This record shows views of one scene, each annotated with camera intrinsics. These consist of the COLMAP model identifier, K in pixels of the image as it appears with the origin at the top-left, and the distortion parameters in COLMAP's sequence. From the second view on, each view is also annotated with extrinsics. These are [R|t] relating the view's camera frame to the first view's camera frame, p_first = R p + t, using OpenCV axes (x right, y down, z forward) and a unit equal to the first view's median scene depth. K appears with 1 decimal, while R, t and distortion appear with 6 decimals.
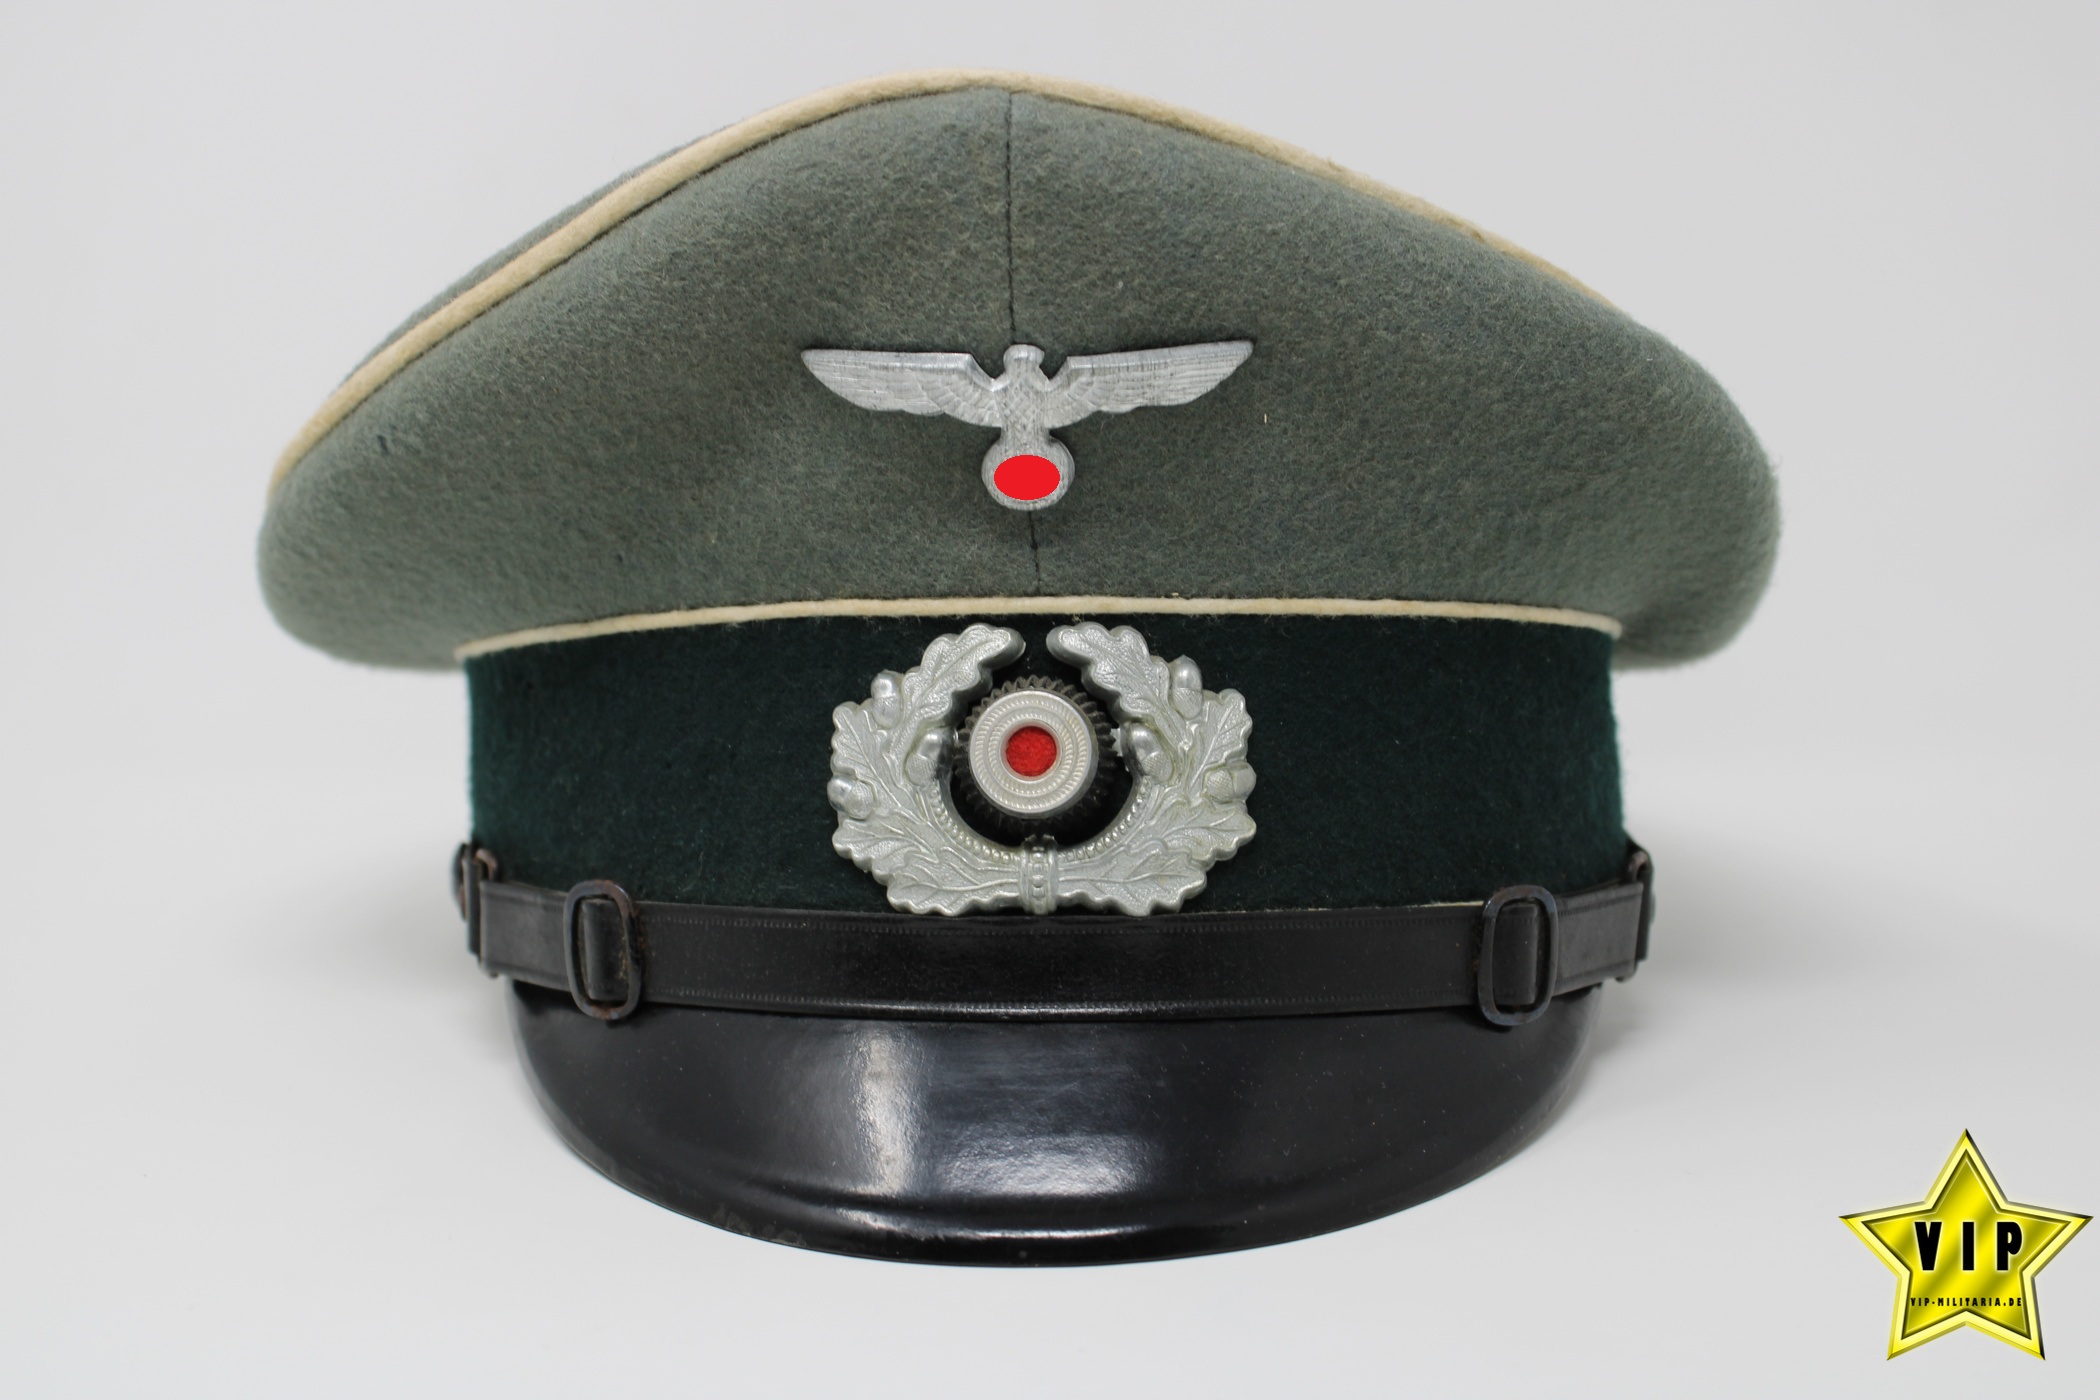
lens RADIAL K [[2751.8, 0, 1048.5], [0, 2751.8, 661.0], [0, 0, 1]] dist [-0.137933, 0.870574]
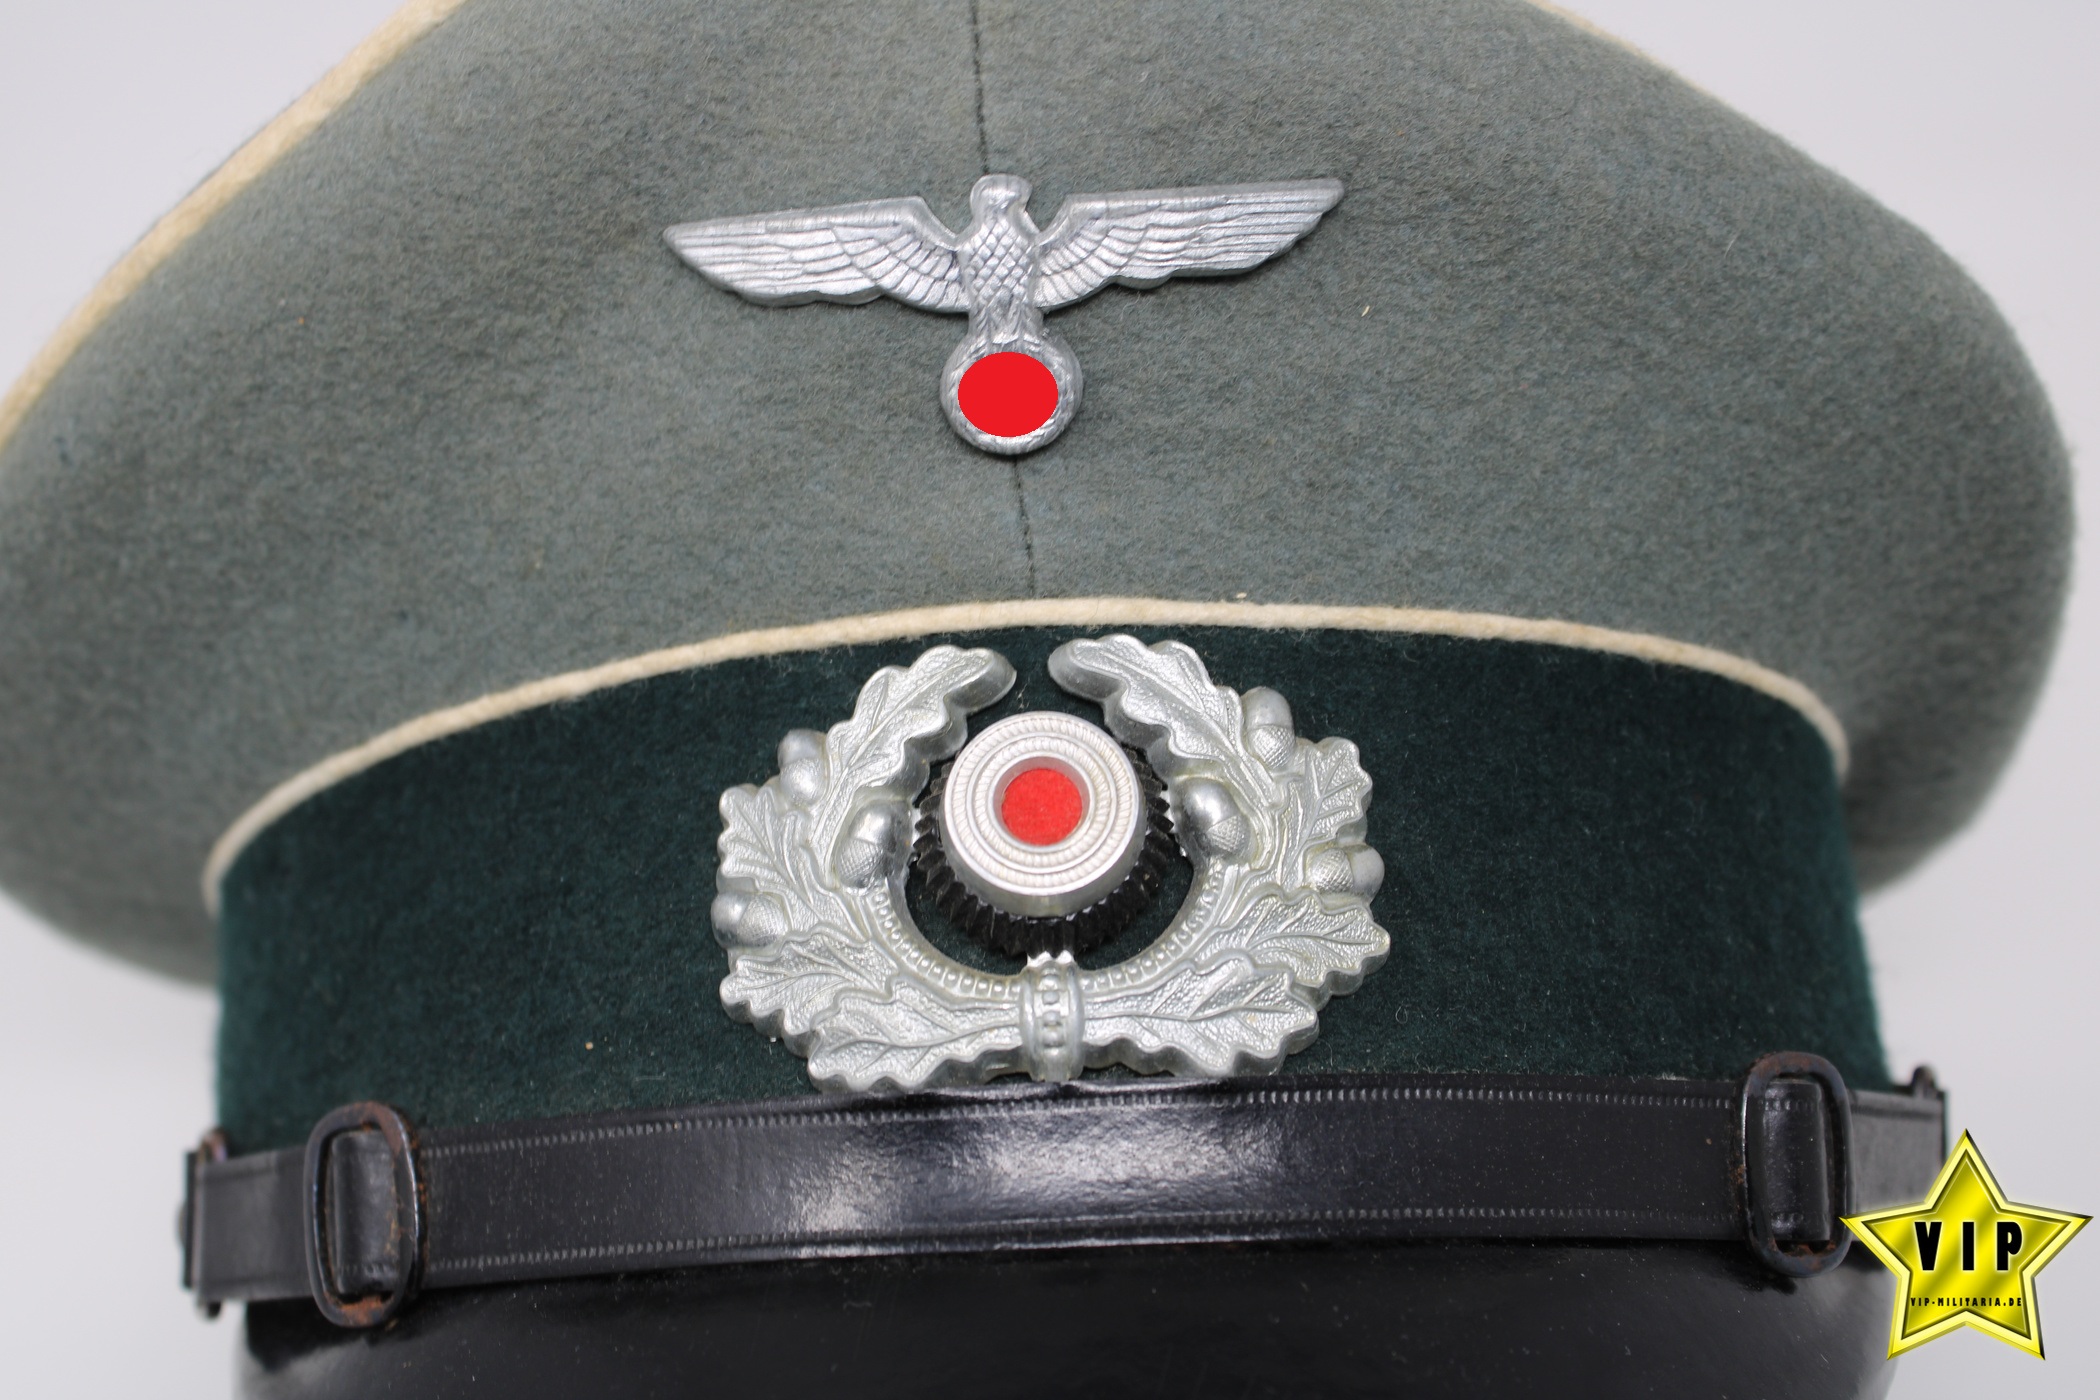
lens RADIAL K [[2751.8, 0, 1048.5], [0, 2751.8, 661.0], [0, 0, 1]] dist [-0.137933, 0.870574]
pose [[0.999083, -0.035161, 0.024421, -0.016193], [0.039832, 0.972543, -0.229287, 0.139779], [-0.015689, 0.230050, 0.973052, 0.371247]]
